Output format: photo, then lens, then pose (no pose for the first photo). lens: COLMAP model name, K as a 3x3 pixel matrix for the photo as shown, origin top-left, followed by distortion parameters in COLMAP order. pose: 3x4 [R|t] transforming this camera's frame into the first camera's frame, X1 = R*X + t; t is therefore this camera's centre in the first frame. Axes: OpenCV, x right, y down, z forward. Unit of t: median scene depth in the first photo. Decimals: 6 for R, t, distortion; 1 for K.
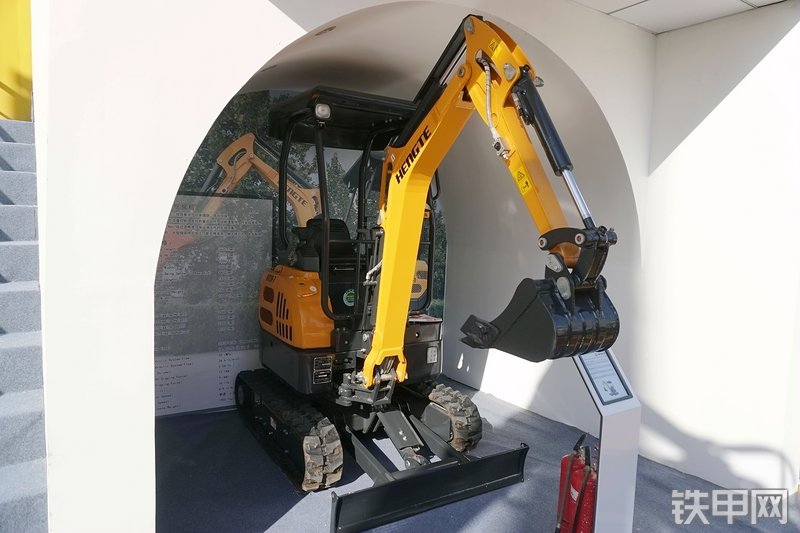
lens RADIAL K [[506.3, 0, 400.0], [0, 506.3, 266.5], [0, 0, 1]] dist [-0.039480, 0.003046]
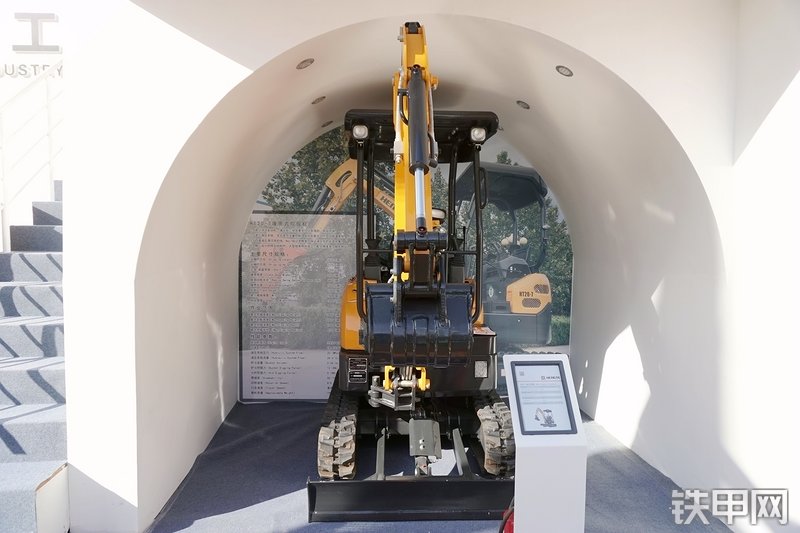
lens RADIAL K [[506.3, 0, 400.0], [0, 506.3, 266.5], [0, 0, 1]] dist [-0.039480, 0.003046]
pose [[0.879619, 0.006610, -0.475633, 0.339942], [-0.022466, 0.999365, -0.027660, 0.008782], [0.475148, 0.035015, 0.879209, 0.068132]]
